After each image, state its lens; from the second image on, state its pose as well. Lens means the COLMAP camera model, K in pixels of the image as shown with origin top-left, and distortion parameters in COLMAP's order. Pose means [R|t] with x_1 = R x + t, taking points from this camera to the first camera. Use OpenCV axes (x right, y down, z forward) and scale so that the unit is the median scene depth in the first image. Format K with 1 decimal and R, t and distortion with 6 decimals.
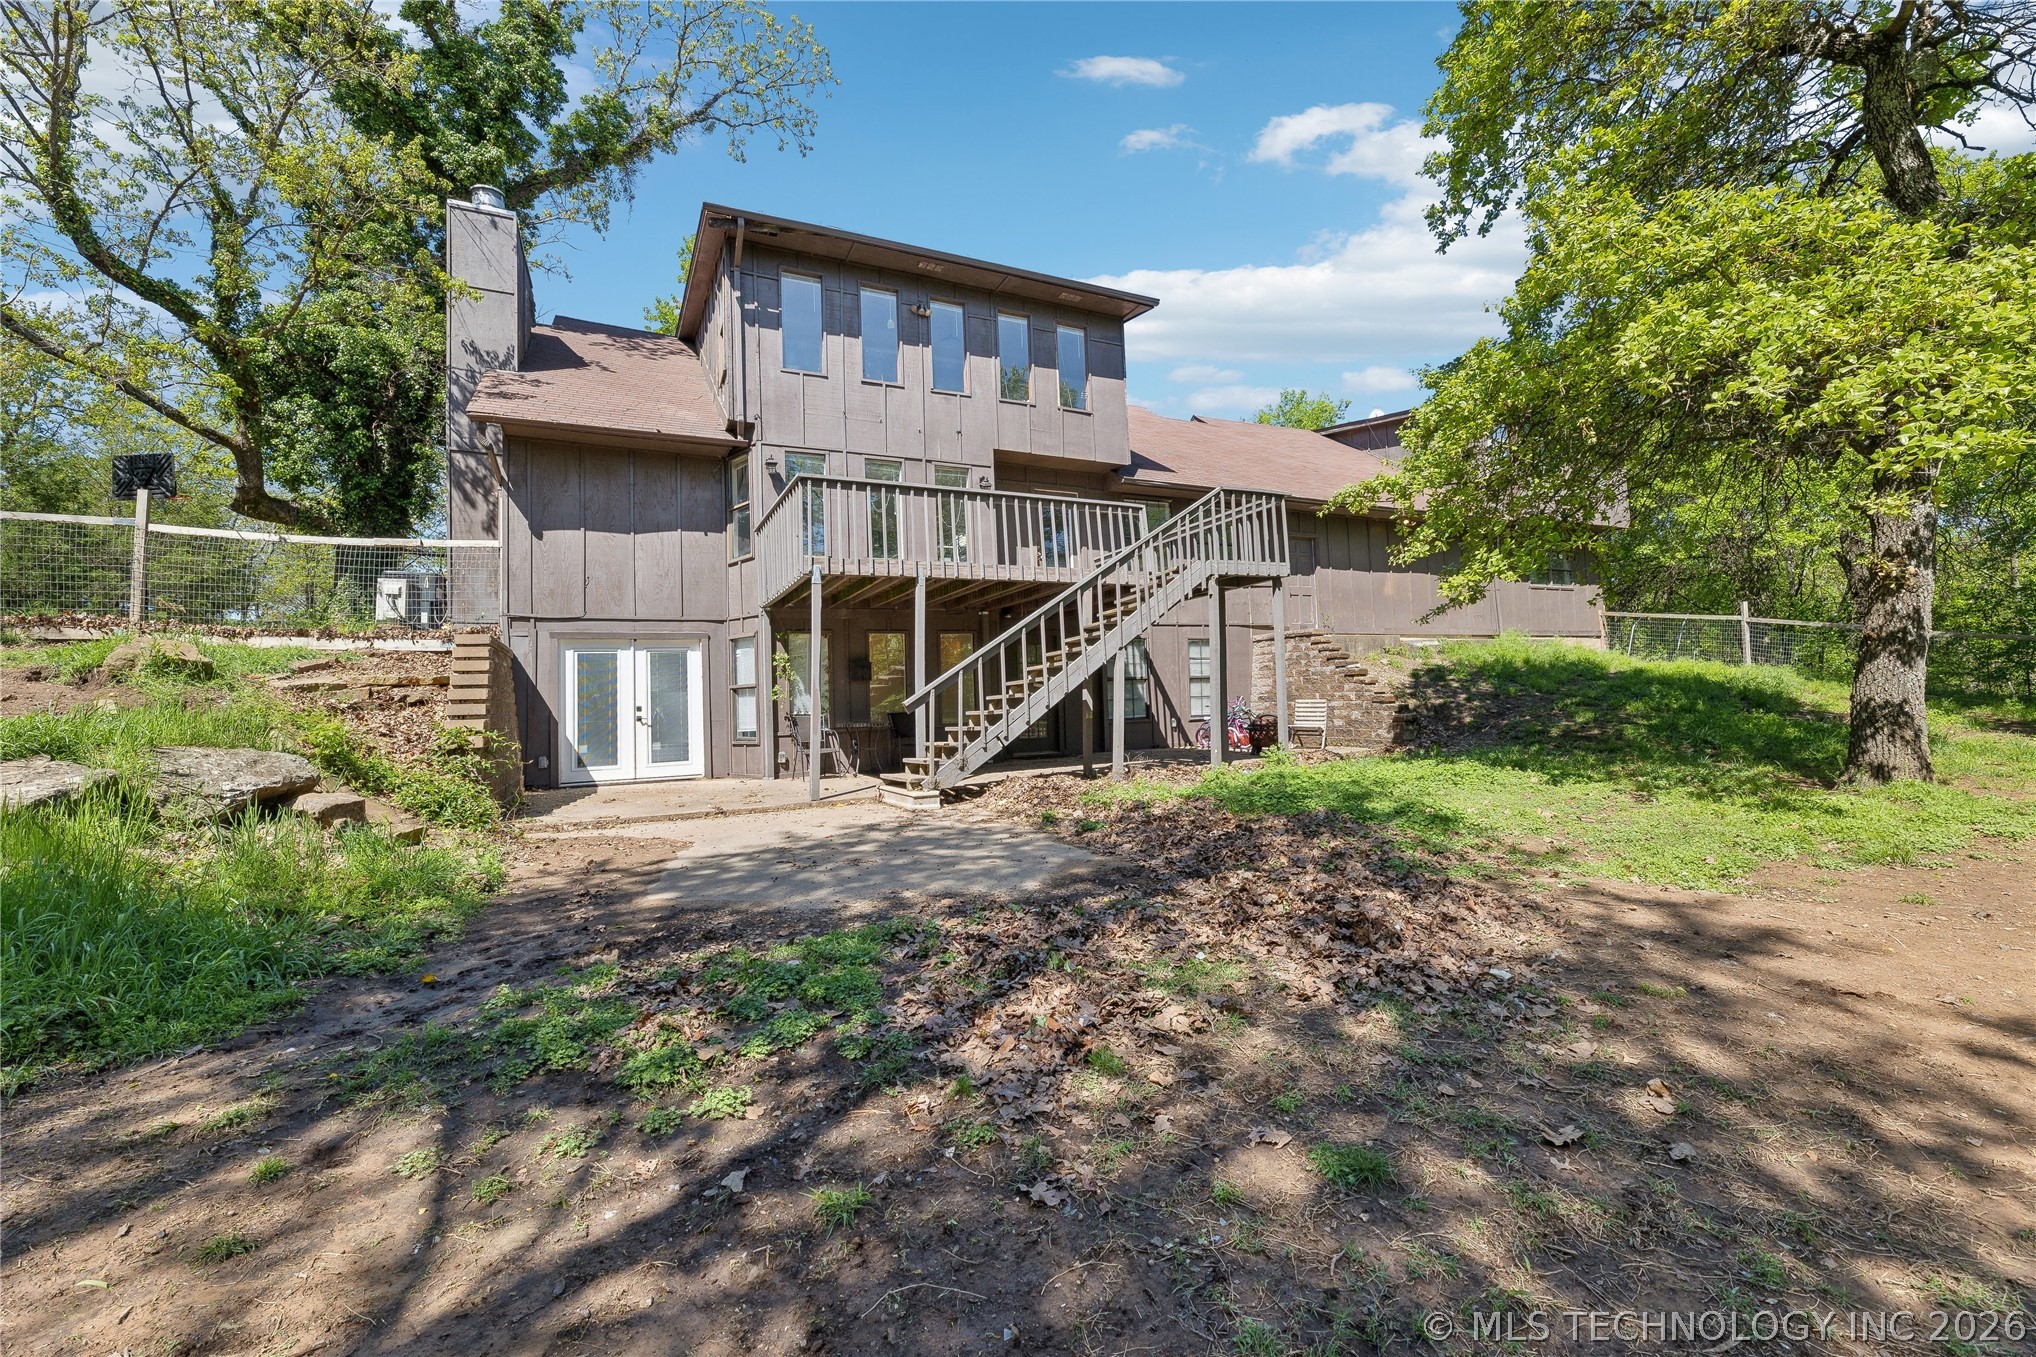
lens RADIAL K [[833.7, 0, 1018.0], [0, 833.7, 678.5], [0, 0, 1]] dist [-0.003603, -0.000007]
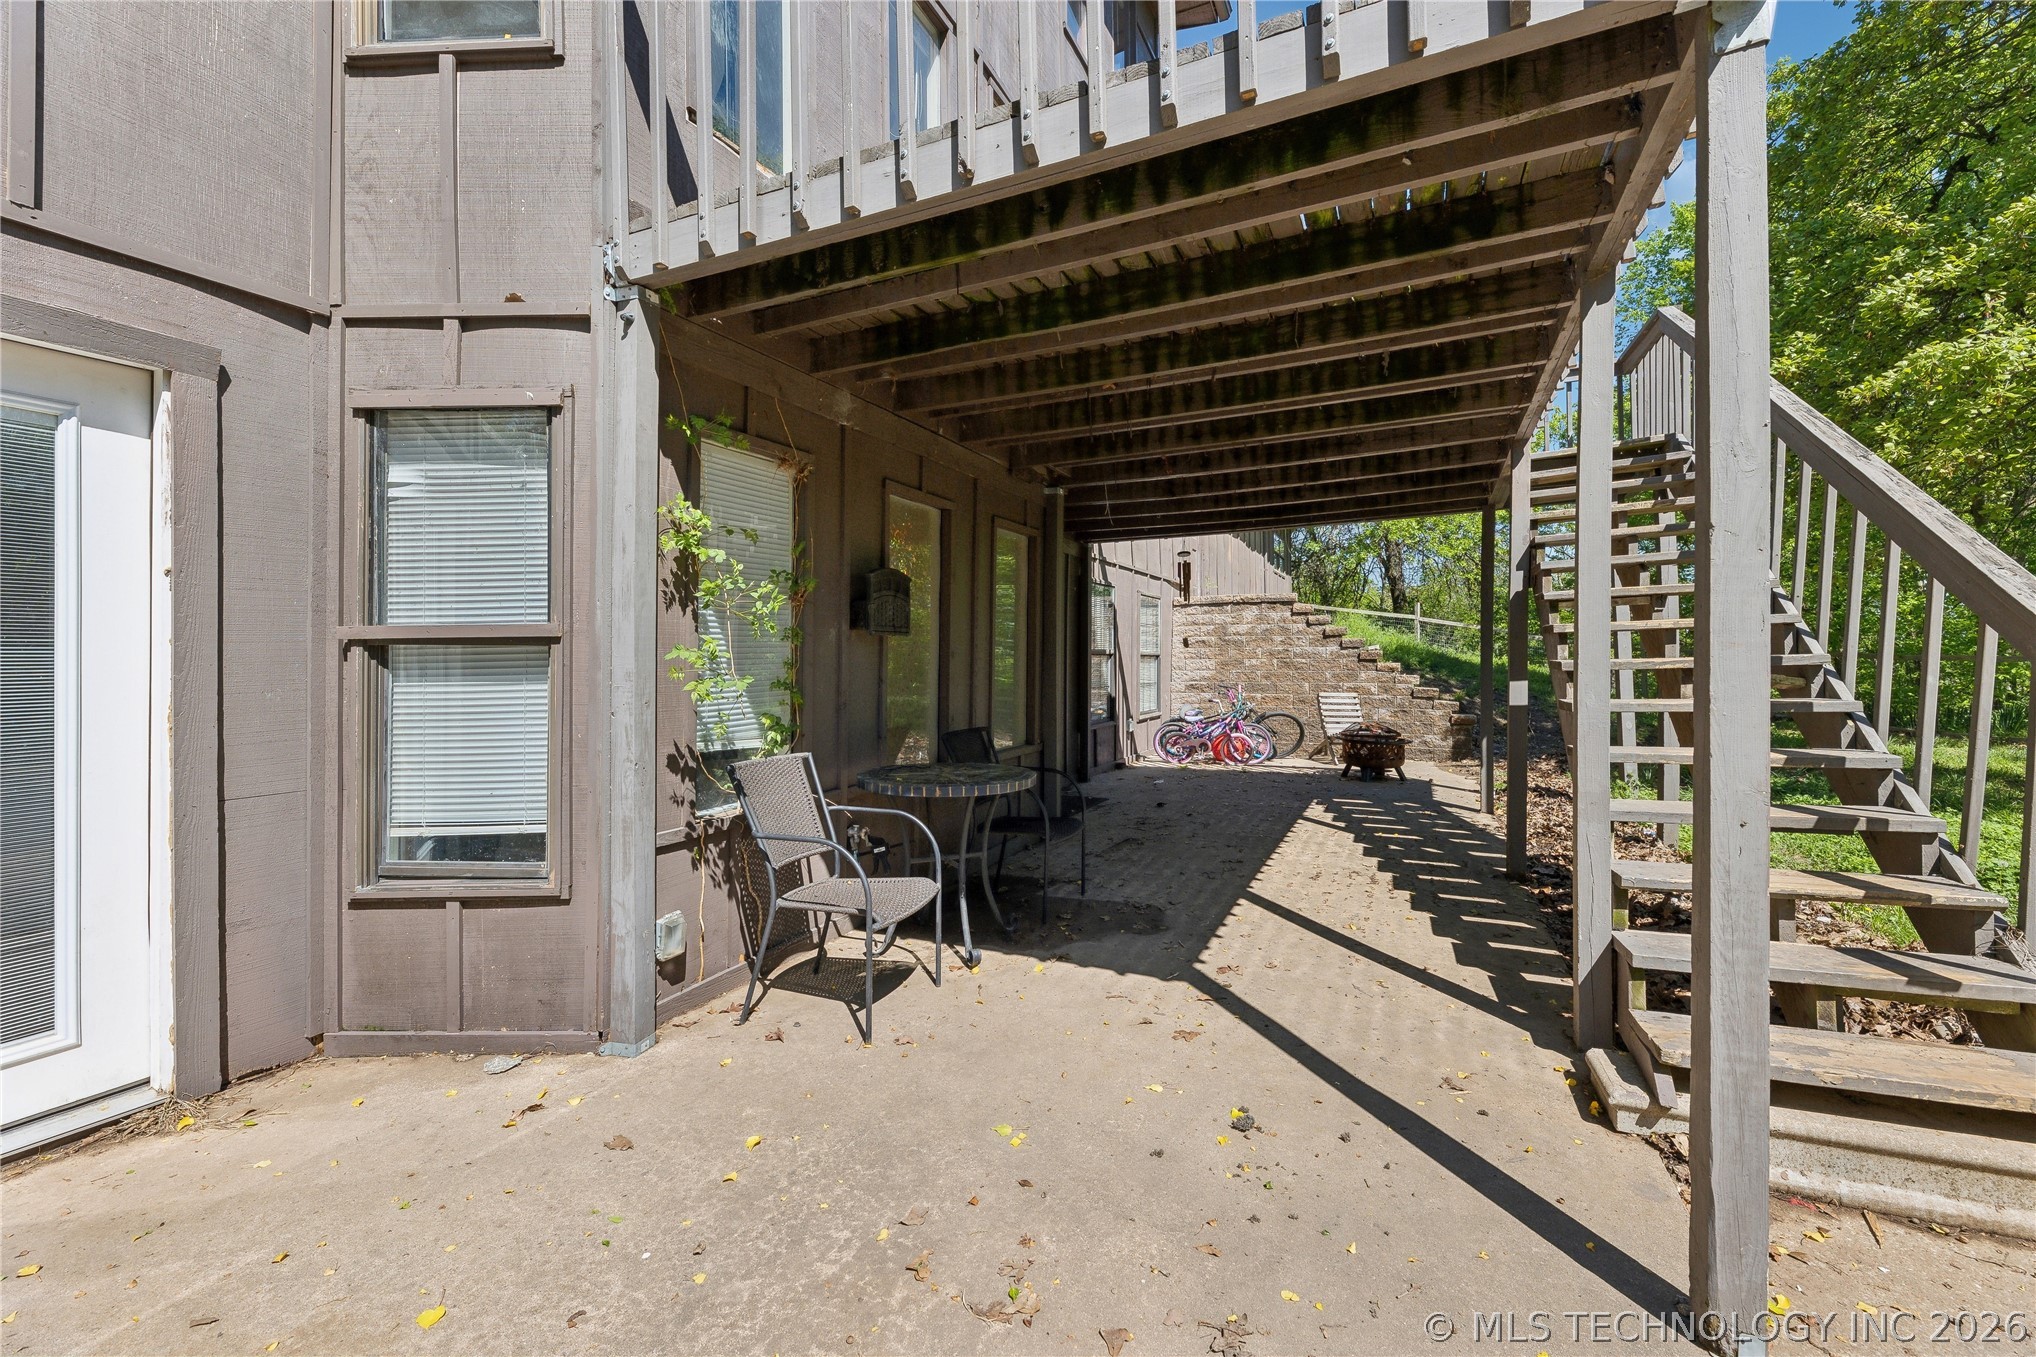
lens RADIAL K [[833.7, 0, 1018.0], [0, 833.7, 678.5], [0, 0, 1]] dist [-0.003603, -0.000007]
pose [[0.792513, 0.014684, 0.609679, -0.402821], [-0.027299, 0.999562, 0.011410, 0.017688], [-0.609244, -0.025687, 0.792567, 0.863296]]
